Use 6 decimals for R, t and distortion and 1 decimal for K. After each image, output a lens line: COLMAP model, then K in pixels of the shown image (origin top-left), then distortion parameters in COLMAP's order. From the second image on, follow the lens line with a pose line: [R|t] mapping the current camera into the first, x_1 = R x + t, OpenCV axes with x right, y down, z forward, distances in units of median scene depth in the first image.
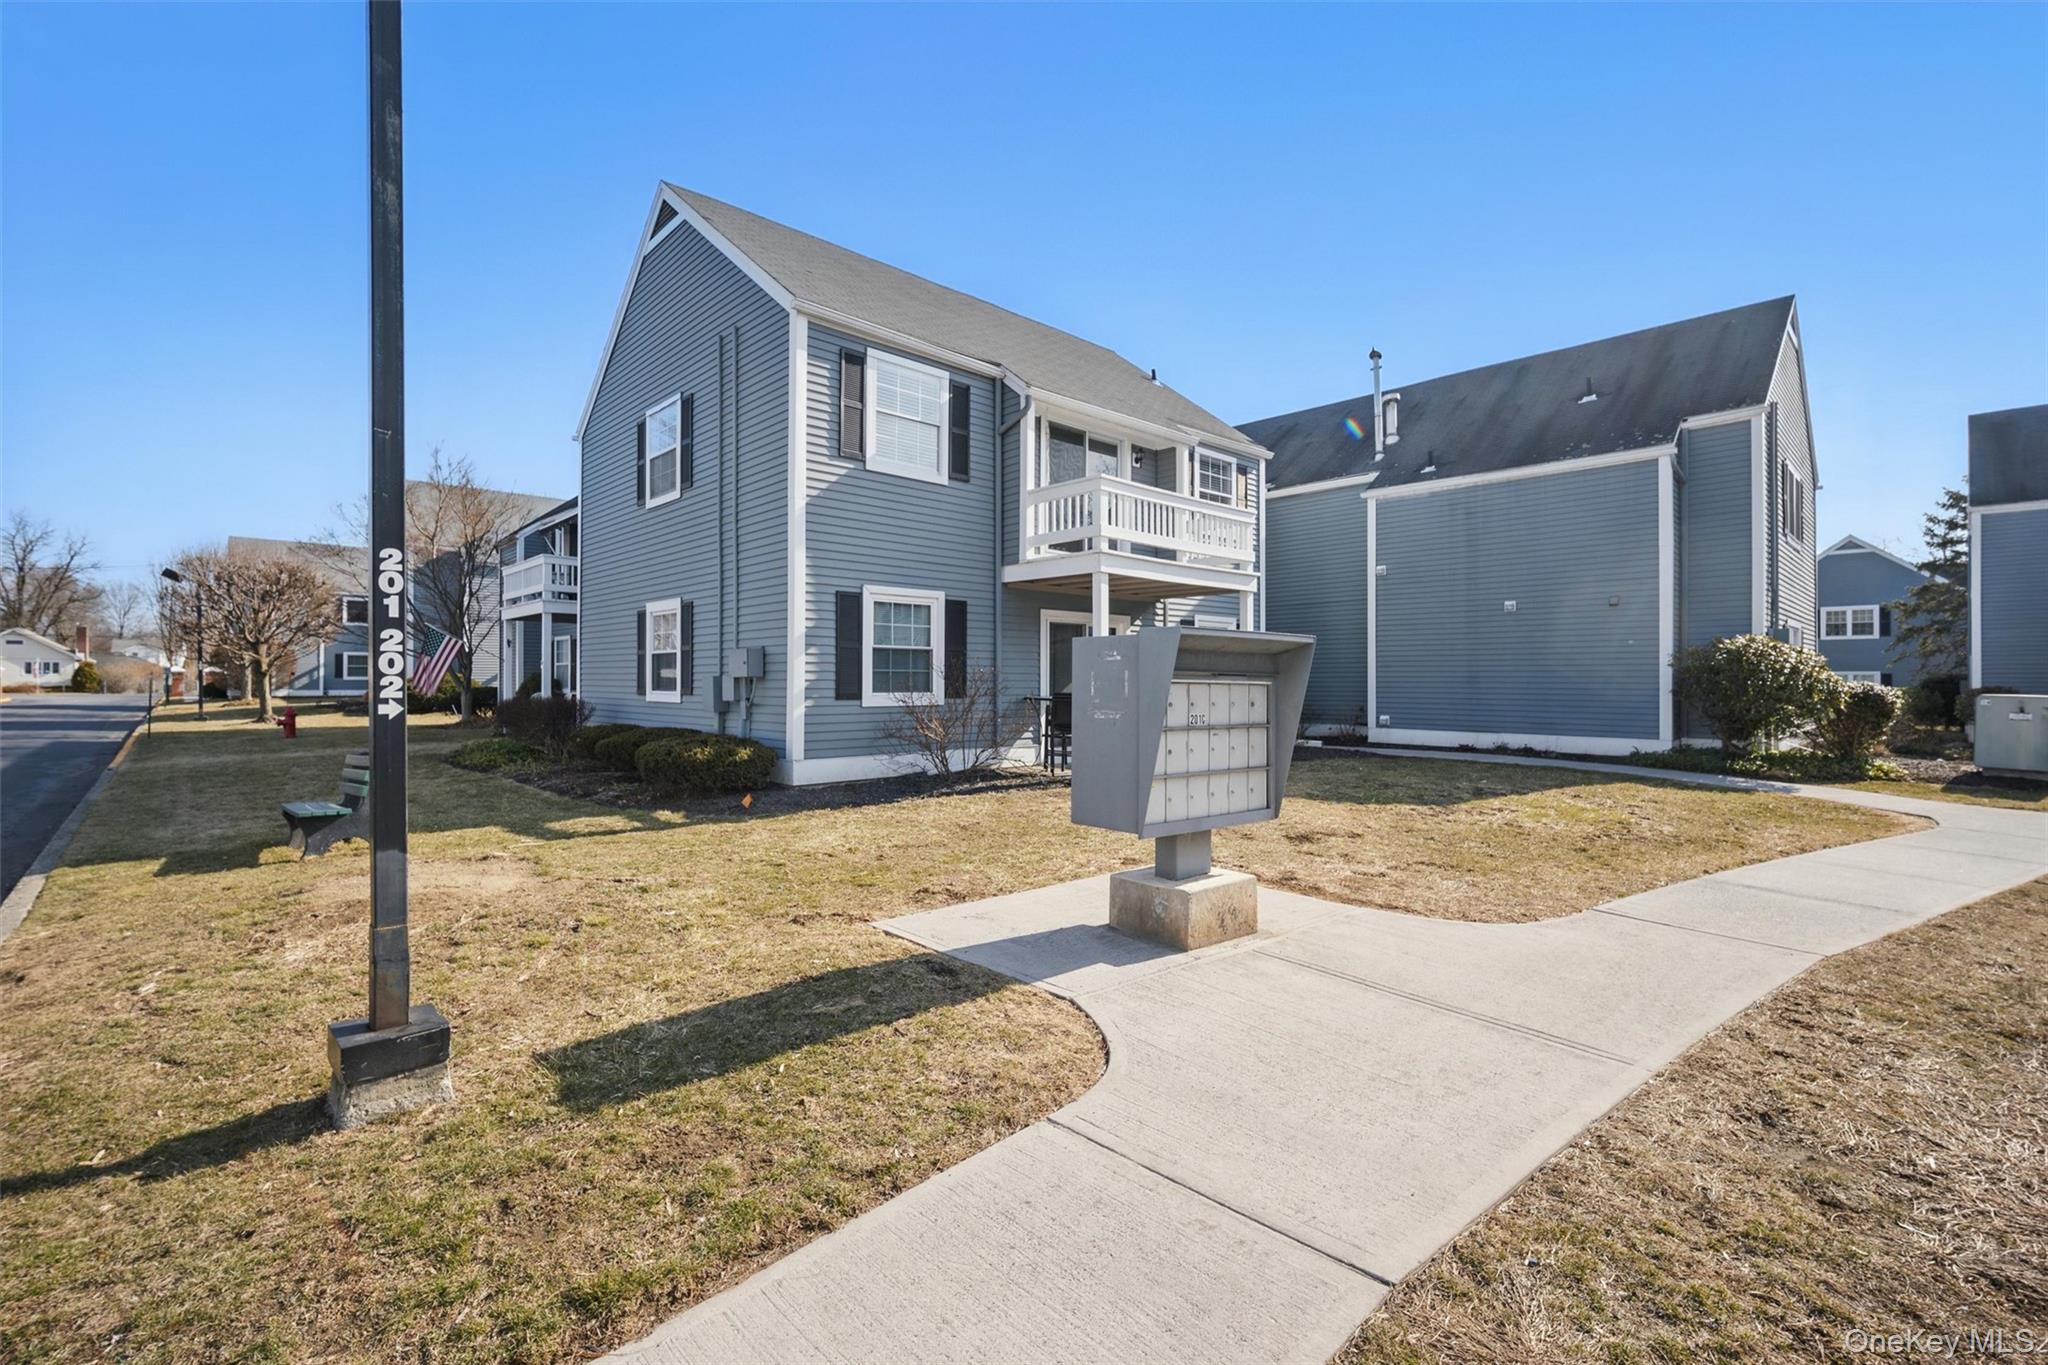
lens RADIAL K [[898.5, 0, 1026.6], [0, 898.5, 667.5], [0, 0, 1]] dist [-0.008612, 0.000401]
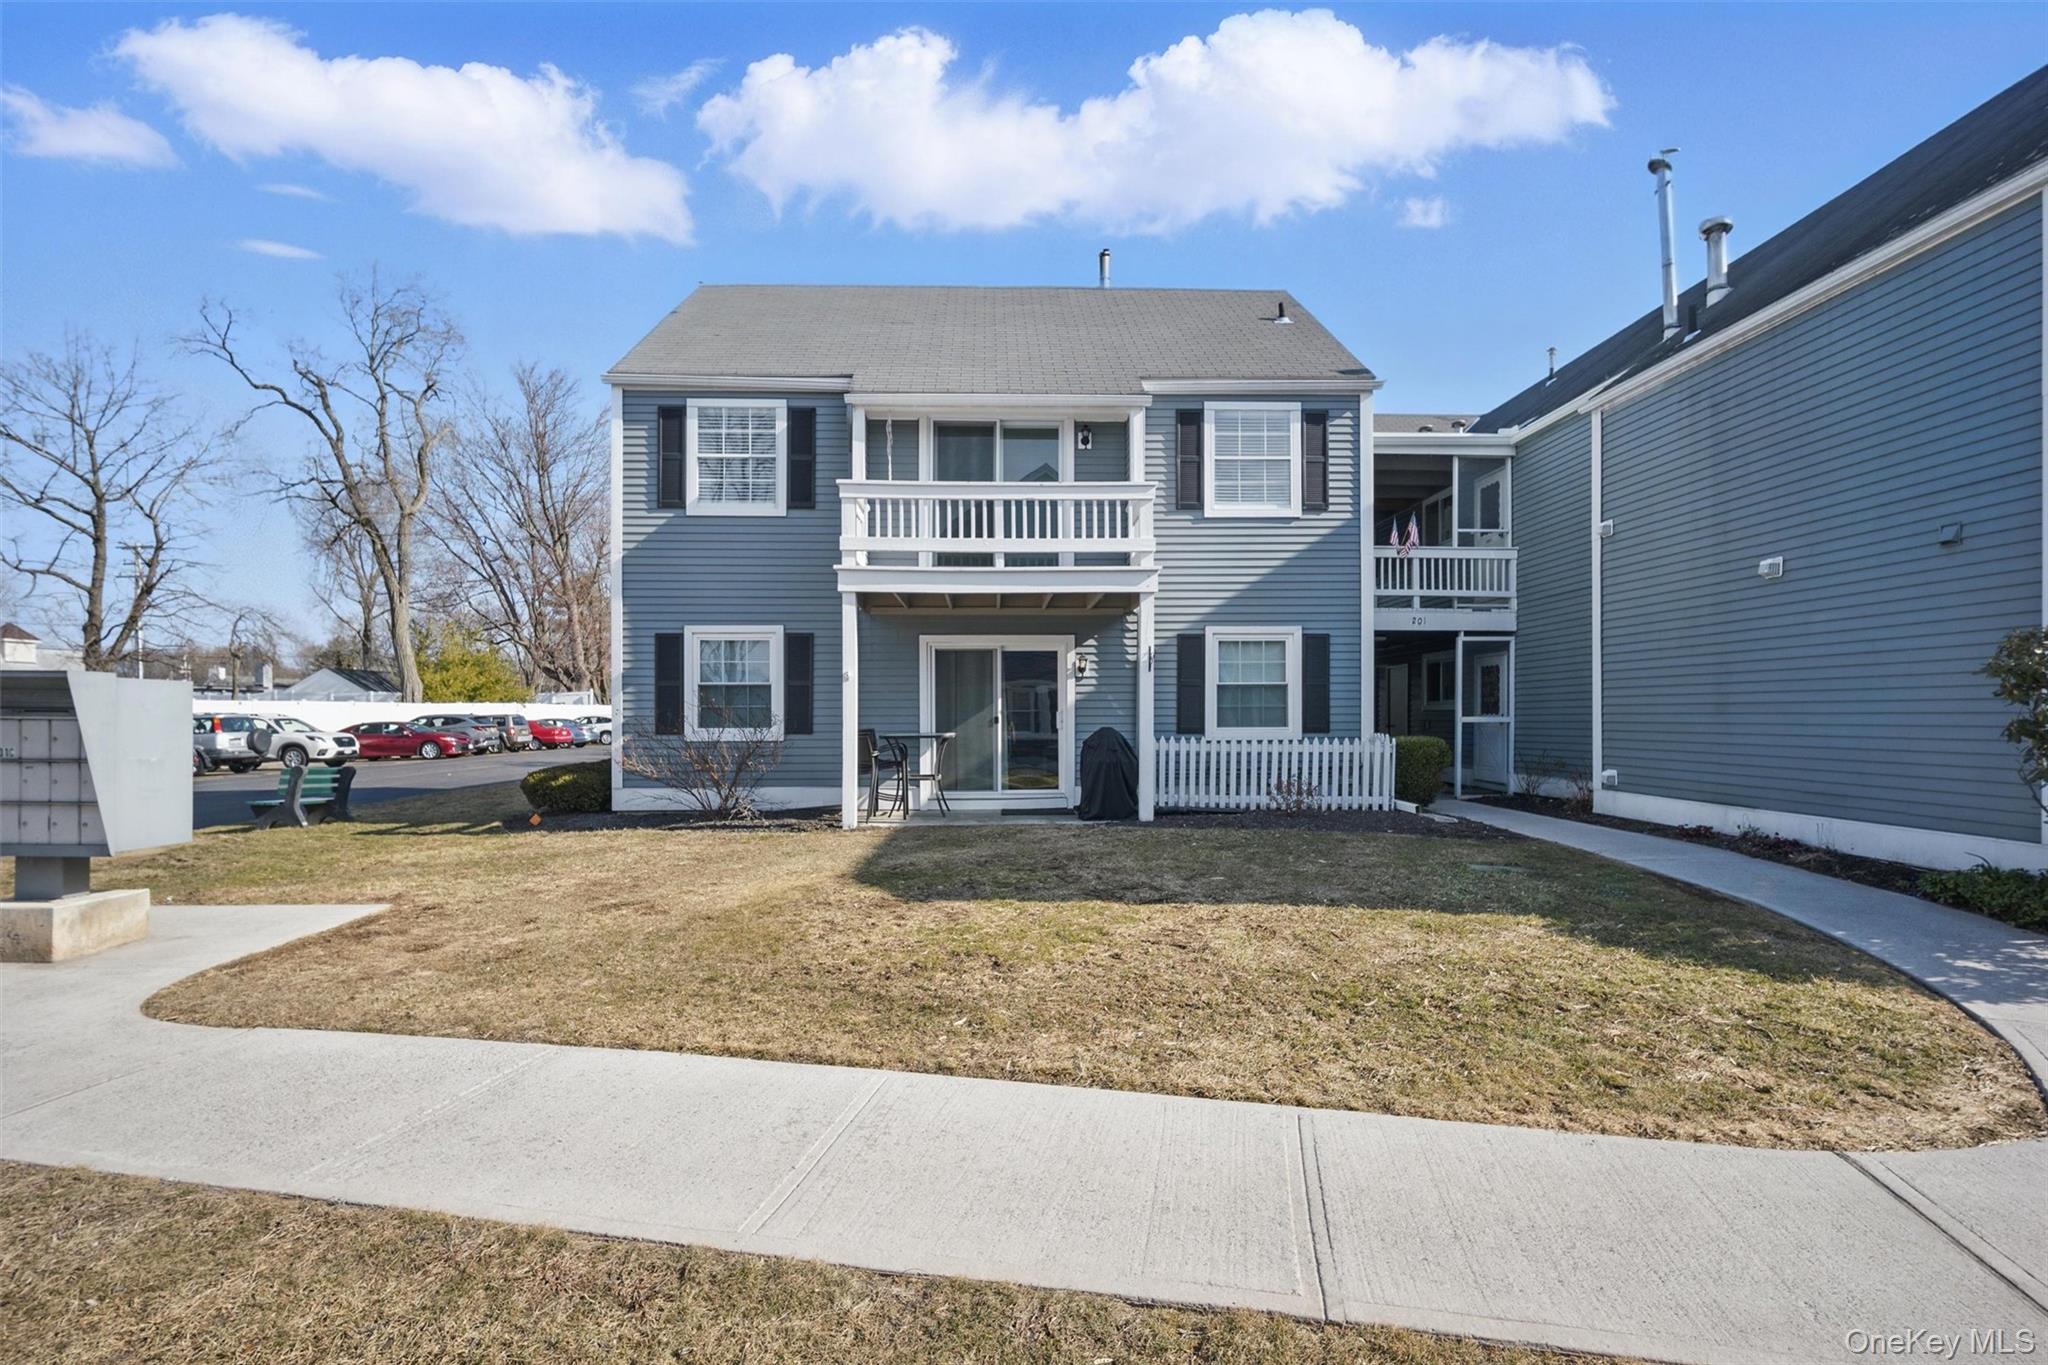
lens RADIAL K [[898.5, 0, 1041.9], [0, 898.5, 735.7], [0, 0, 1]] dist [-0.008612, 0.000401]
pose [[0.752494, 0.008638, -0.658542, 0.776168], [0.014232, 0.999467, 0.029372, 0.011276], [0.658445, -0.031475, 0.751970, 0.446151]]
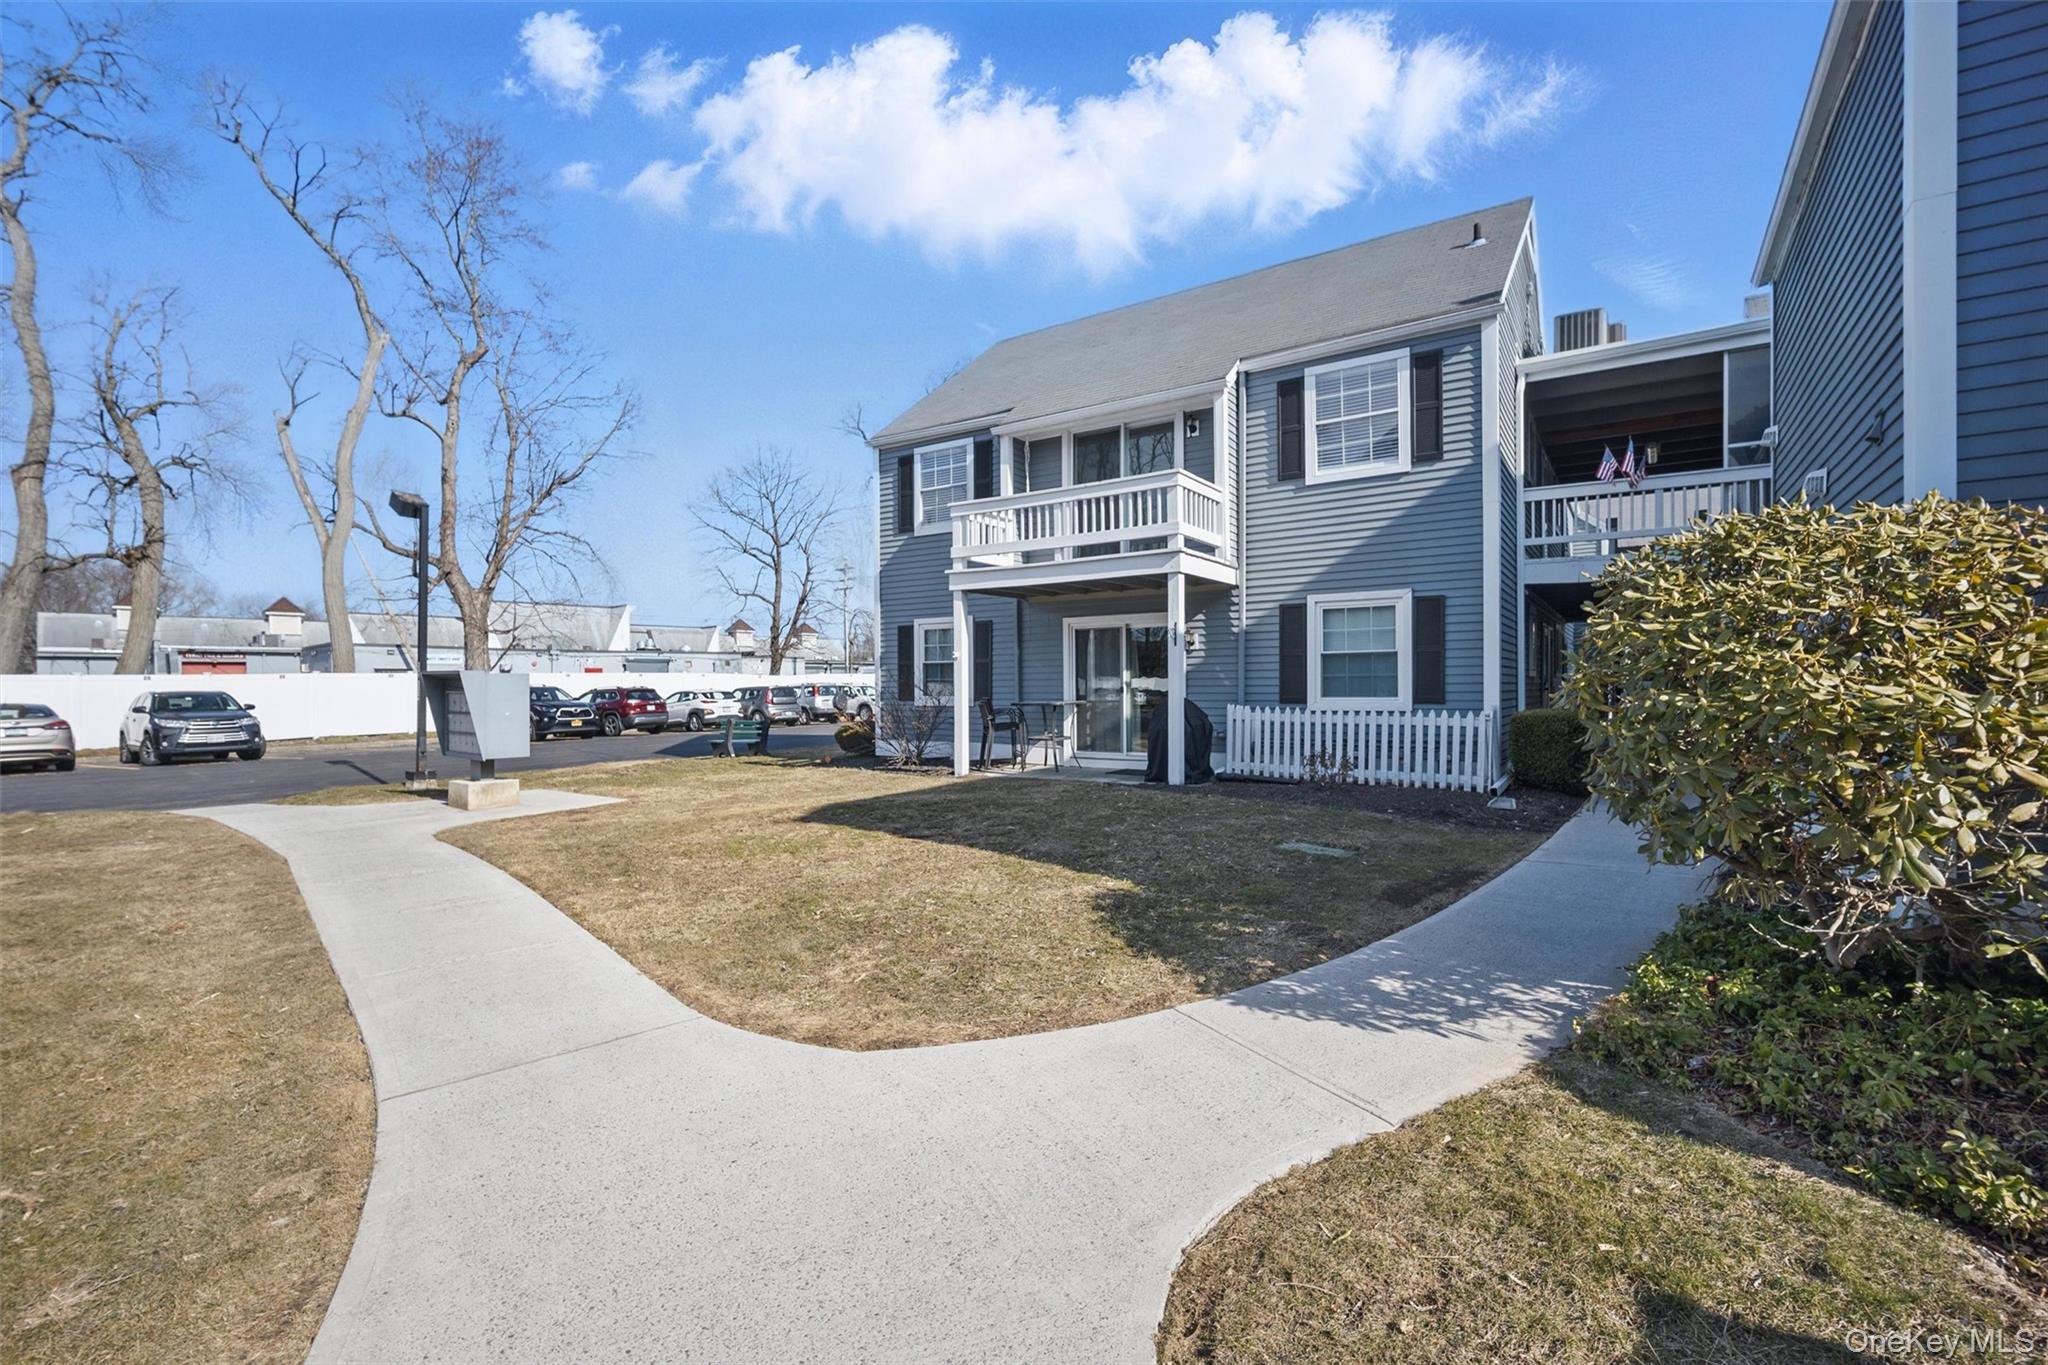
lens RADIAL K [[898.5, 0, 1037.8], [0, 898.5, 696.4], [0, 0, 1]] dist [-0.008612, 0.000401]
pose [[0.222505, 0.007406, -0.974903, 1.154595], [0.020085, 0.999724, 0.012179, 0.014931], [0.974725, -0.022291, 0.222295, 0.814041]]
